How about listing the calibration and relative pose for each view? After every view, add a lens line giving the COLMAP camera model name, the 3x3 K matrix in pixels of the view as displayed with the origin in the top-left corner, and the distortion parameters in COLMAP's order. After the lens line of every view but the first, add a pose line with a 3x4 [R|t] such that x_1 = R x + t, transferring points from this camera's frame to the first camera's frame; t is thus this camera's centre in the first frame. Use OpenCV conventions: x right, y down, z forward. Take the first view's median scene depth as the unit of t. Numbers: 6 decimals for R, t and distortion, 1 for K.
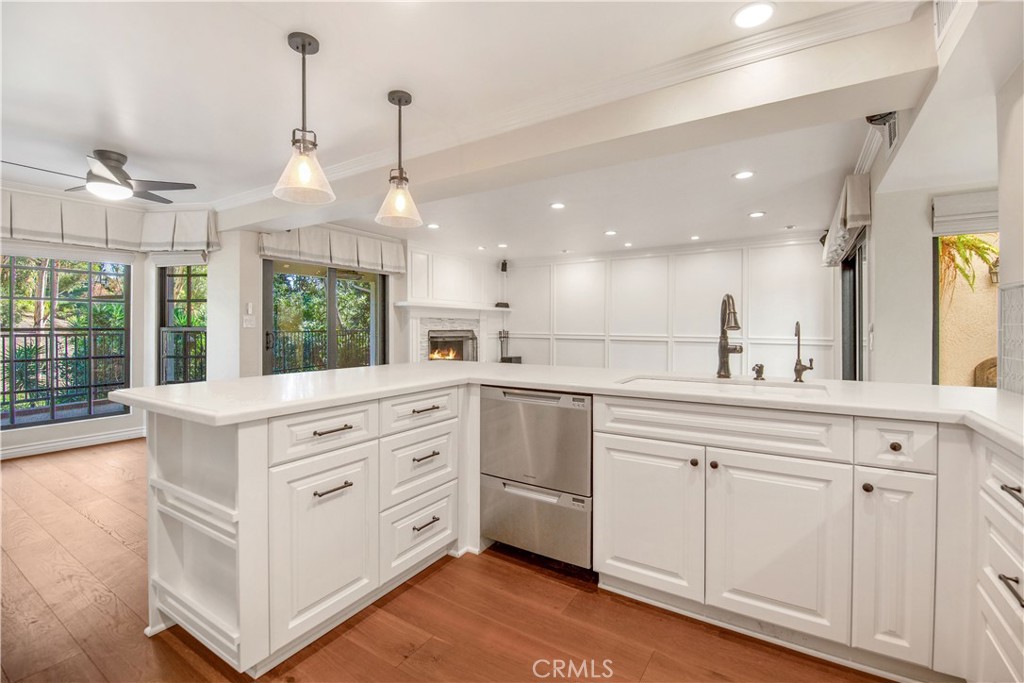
lens RADIAL K [[452.2, 0, 512.0], [0, 452.2, 341.5], [0, 0, 1]] dist [-0.004350, -0.000306]
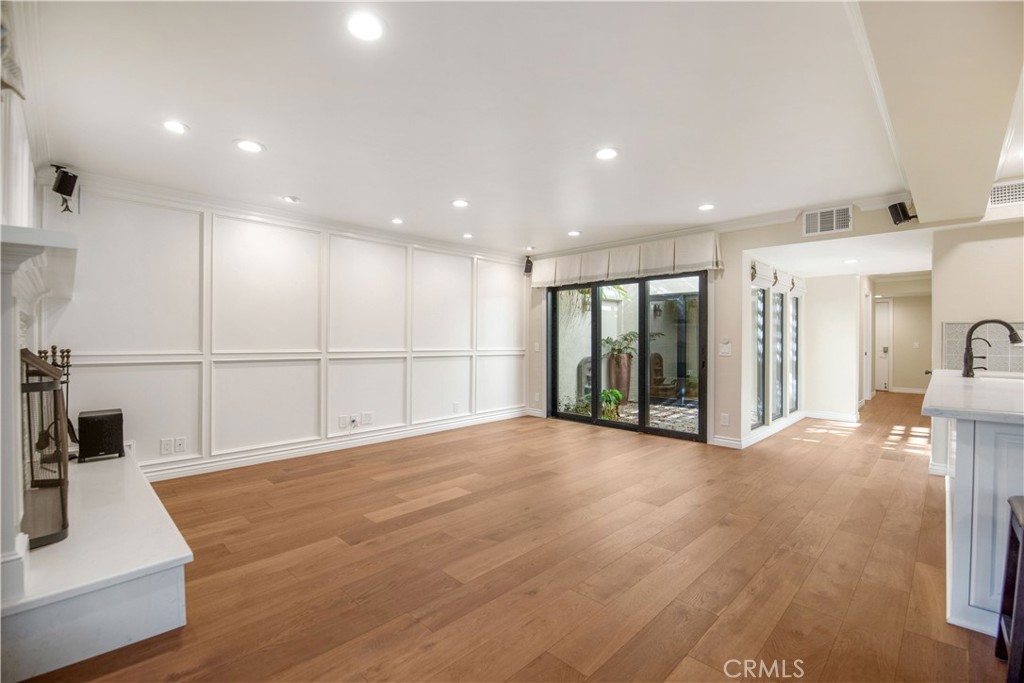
lens RADIAL K [[452.2, 0, 512.0], [0, 452.2, 341.5], [0, 0, 1]] dist [-0.004350, -0.000306]
pose [[0.215069, -0.009905, 0.976549, -0.373930], [0.024568, 0.999687, 0.004729, -0.027159], [-0.976290, 0.022975, 0.215245, 0.653966]]
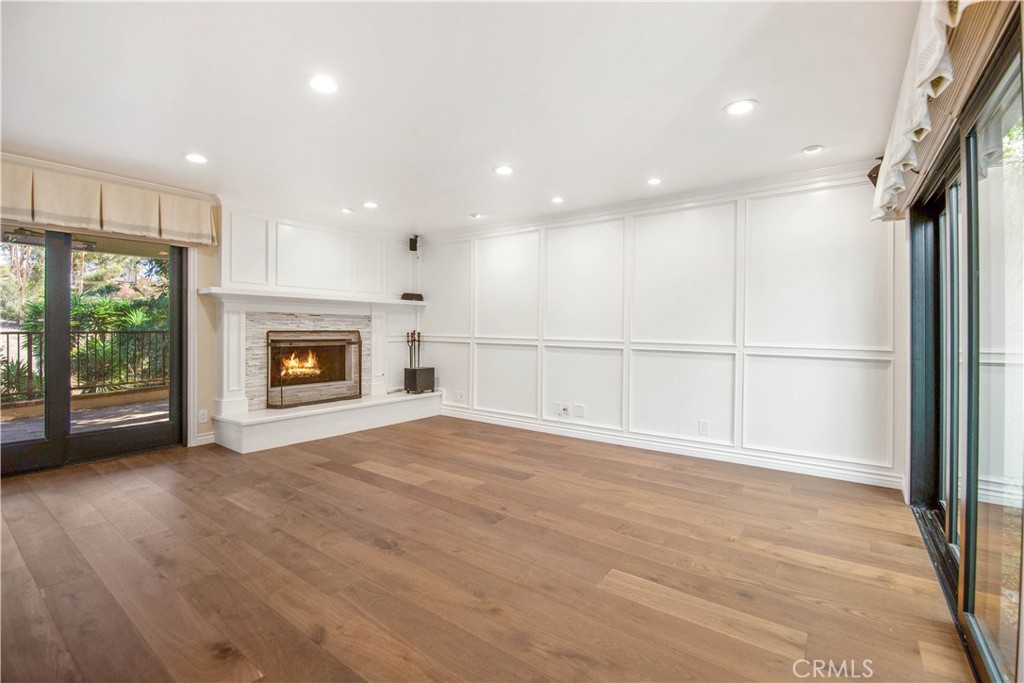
lens RADIAL K [[454.5, 0, 512.1], [0, 454.5, 331.5], [0, 0, 1]] dist [-0.012764, -0.000678]
pose [[0.997703, 0.005030, -0.067556, 0.228137], [-0.006676, 0.999686, -0.024155, -0.009654], [0.067413, 0.024550, 0.997423, 0.339726]]
